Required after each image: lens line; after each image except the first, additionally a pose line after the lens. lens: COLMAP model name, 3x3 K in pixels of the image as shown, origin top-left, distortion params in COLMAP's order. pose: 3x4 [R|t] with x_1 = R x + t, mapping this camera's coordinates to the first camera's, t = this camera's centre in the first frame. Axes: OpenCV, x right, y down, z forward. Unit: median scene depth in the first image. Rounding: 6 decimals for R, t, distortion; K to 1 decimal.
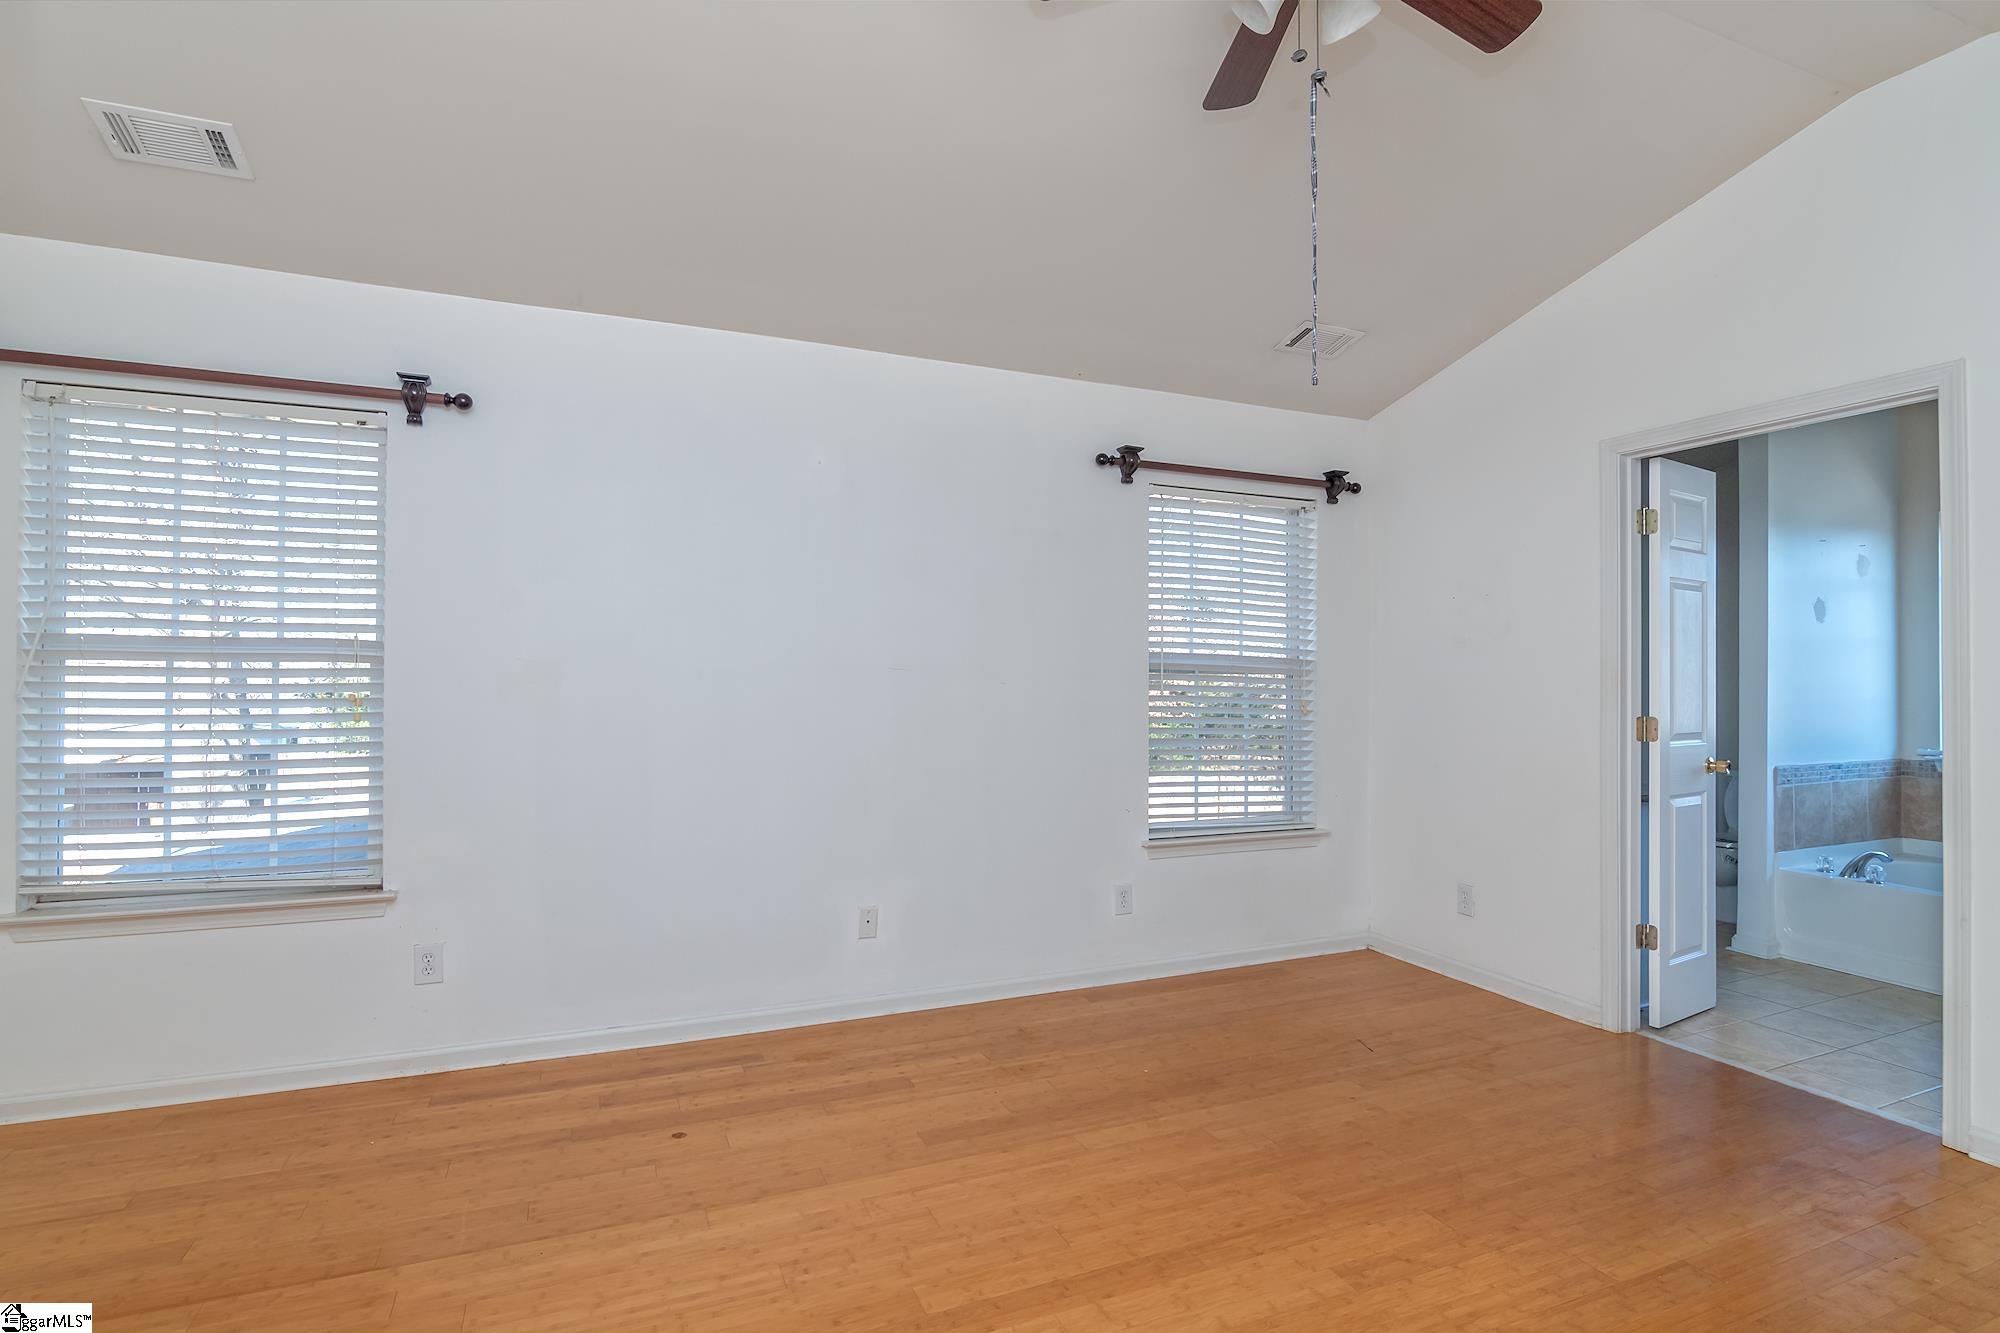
lens RADIAL K [[984.9, 0, 1000.0], [0, 984.9, 666.5], [0, 0, 1]] dist [-0.021201, 0.000938]
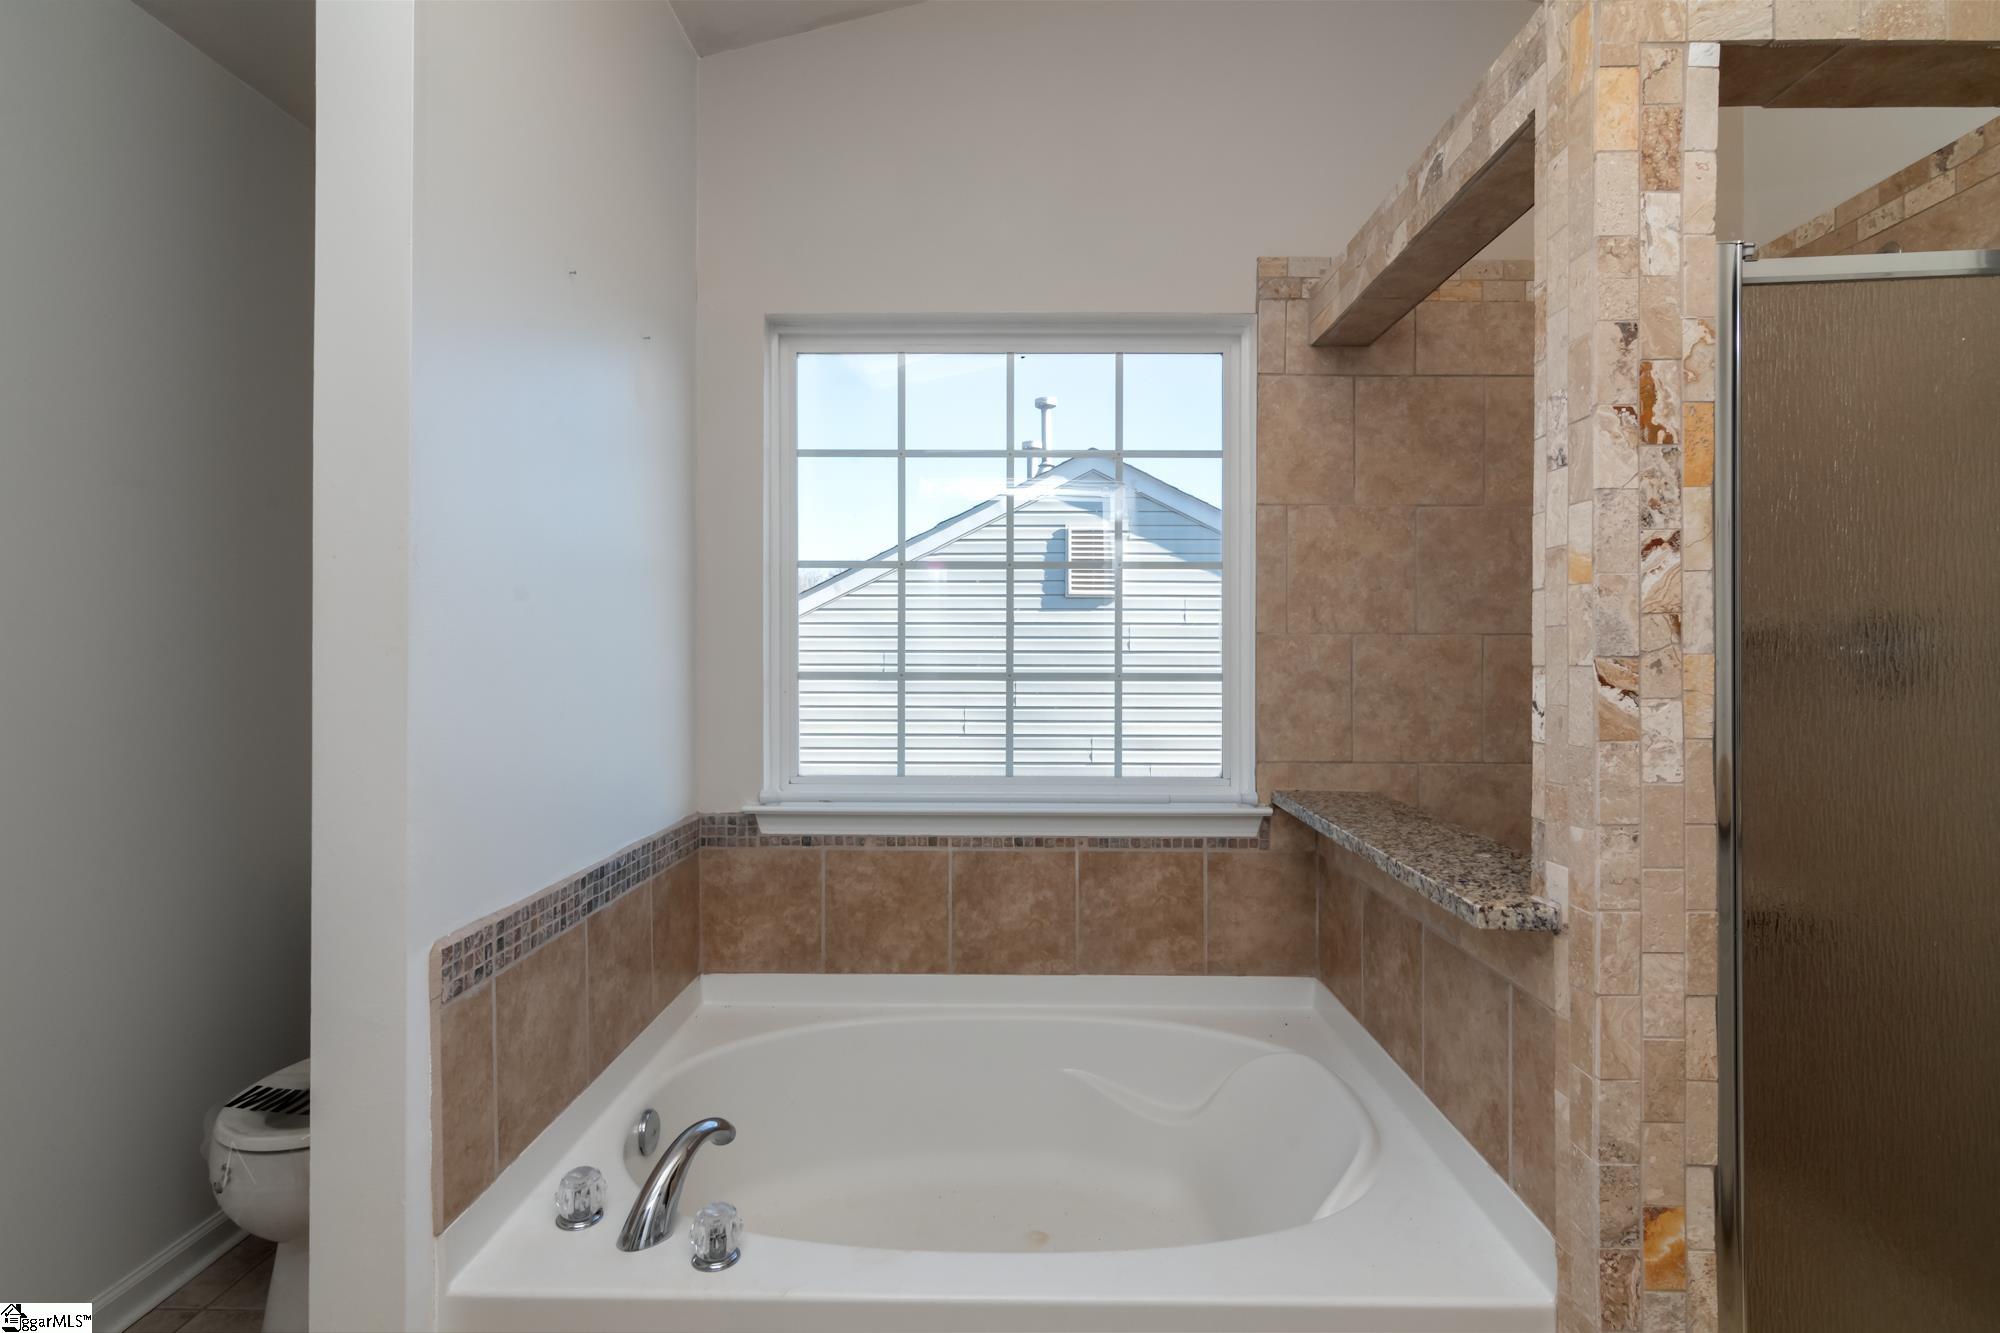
lens RADIAL K [[984.9, 0, 1000.0], [0, 984.9, 666.5], [0, 0, 1]] dist [-0.021201, 0.000938]
pose [[0.412193, -0.004183, 0.911087, 0.555124], [0.003137, 0.999990, 0.003172, 0.021844], [-0.911091, 0.001551, 0.412202, 0.669775]]
